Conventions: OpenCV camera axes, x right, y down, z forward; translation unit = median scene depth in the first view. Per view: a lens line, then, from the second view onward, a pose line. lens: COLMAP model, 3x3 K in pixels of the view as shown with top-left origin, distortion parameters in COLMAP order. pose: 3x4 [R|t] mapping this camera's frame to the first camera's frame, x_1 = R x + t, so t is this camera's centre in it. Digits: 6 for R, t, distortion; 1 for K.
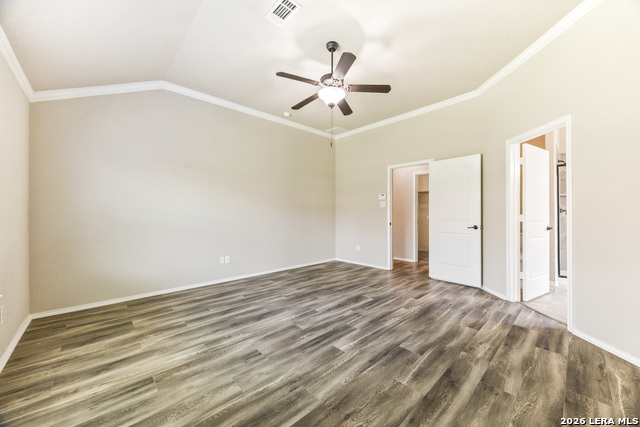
lens RADIAL K [[248.1, 0, 317.8], [0, 248.1, 217.4], [0, 0, 1]] dist [-0.002458, 0.000118]
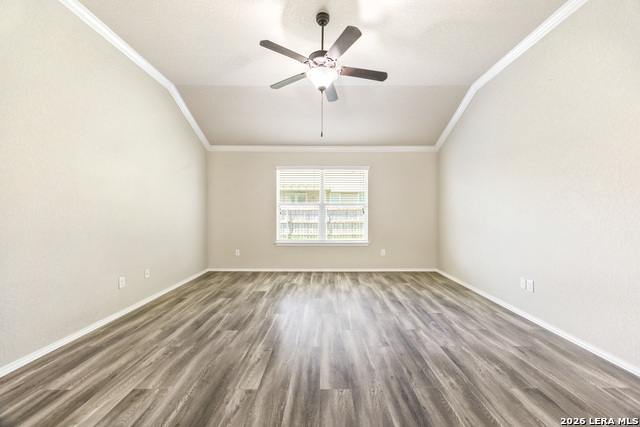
lens RADIAL K [[248.1, 0, 329.8], [0, 248.1, 216.0], [0, 0, 1]] dist [-0.002458, 0.000118]
pose [[-0.667564, 0.013628, -0.744427, 0.705401], [-0.007256, 0.999666, 0.024808, -0.030000], [0.744517, 0.021962, -0.667242, 1.639655]]
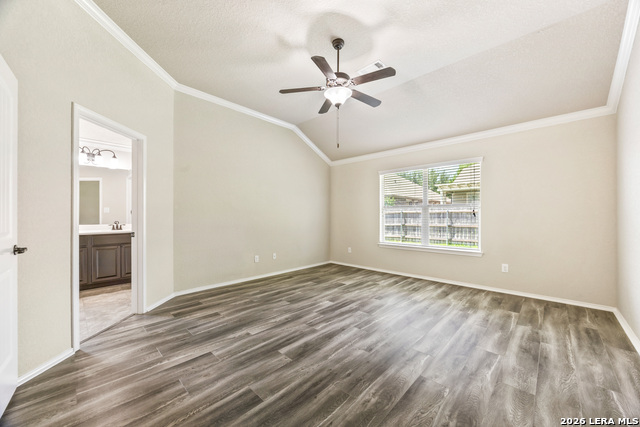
lens RADIAL K [[248.1, 0, 319.4], [0, 248.1, 217.0], [0, 0, 1]] dist [-0.002458, 0.000118]
pose [[-0.997867, 0.007551, -0.064840, 0.194391], [0.006424, 0.999825, 0.017559, -0.031592], [0.064961, 0.017105, -0.997741, 2.015743]]
